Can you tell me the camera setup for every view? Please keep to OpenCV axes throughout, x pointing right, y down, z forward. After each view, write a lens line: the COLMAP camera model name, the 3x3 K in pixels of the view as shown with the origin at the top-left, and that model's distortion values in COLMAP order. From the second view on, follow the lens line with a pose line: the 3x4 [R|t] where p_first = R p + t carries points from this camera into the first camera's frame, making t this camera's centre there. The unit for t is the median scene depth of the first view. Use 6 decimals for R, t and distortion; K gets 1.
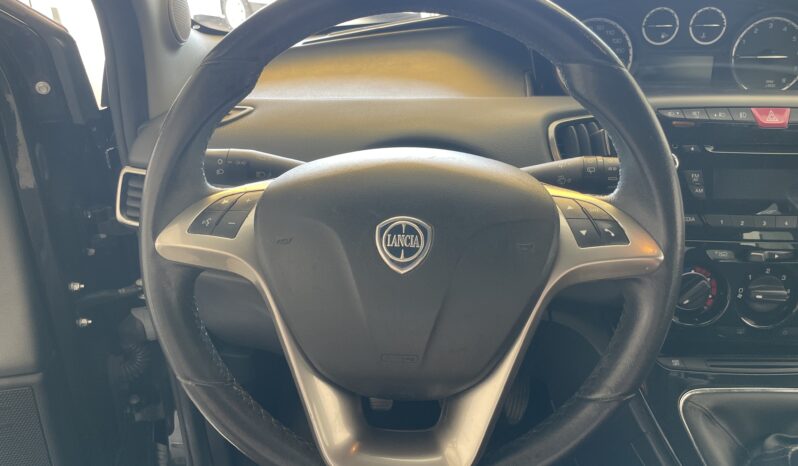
lens RADIAL K [[597.3, 0, 399.0], [0, 597.3, 233.0], [0, 0, 1]] dist [0.057287, -0.095385]
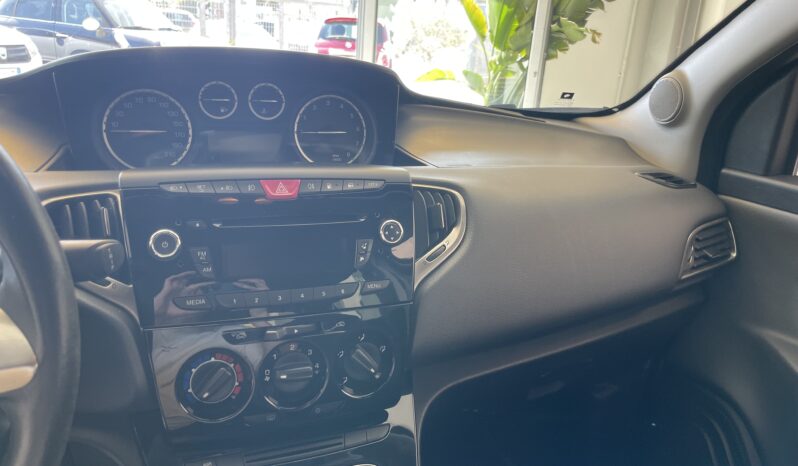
lens RADIAL K [[597.3, 0, 399.0], [0, 597.3, 233.0], [0, 0, 1]] dist [0.057287, -0.095385]
pose [[0.913979, -0.055270, 0.401980, 0.391995], [0.106381, 0.988665, -0.105942, 0.002297], [-0.391568, 0.139591, 0.909499, 0.045540]]
